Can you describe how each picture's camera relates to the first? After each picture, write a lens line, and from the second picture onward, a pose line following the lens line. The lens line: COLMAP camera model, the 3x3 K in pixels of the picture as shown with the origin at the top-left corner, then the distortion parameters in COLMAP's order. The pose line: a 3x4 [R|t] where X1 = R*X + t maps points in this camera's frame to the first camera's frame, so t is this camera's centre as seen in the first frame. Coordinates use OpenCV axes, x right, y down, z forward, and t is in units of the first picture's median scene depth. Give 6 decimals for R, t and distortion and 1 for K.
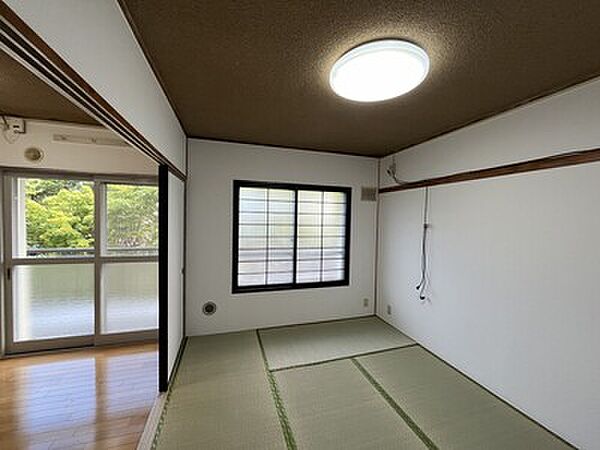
lens RADIAL K [[243.0, 0, 297.4], [0, 243.0, 226.4], [0, 0, 1]] dist [0.001767, 0.000261]
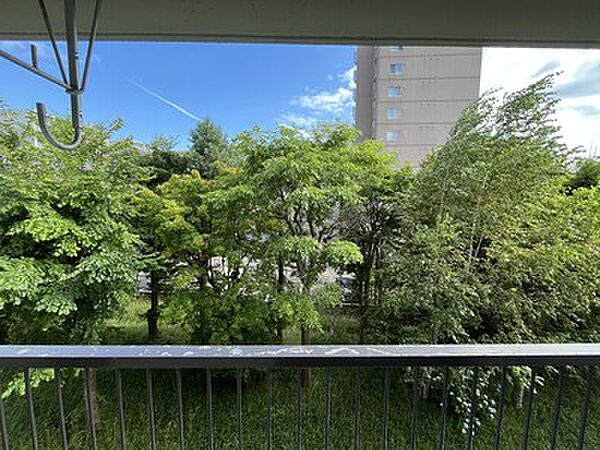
lens RADIAL K [[243.0, 0, 300.2], [0, 243.0, 224.7], [0, 0, 1]] dist [0.001767, 0.000261]
pose [[0.958734, 0.008507, -0.284177, -0.304601], [0.010580, 0.997792, 0.065565, -0.027555], [0.284107, -0.065866, 0.956528, 0.308814]]
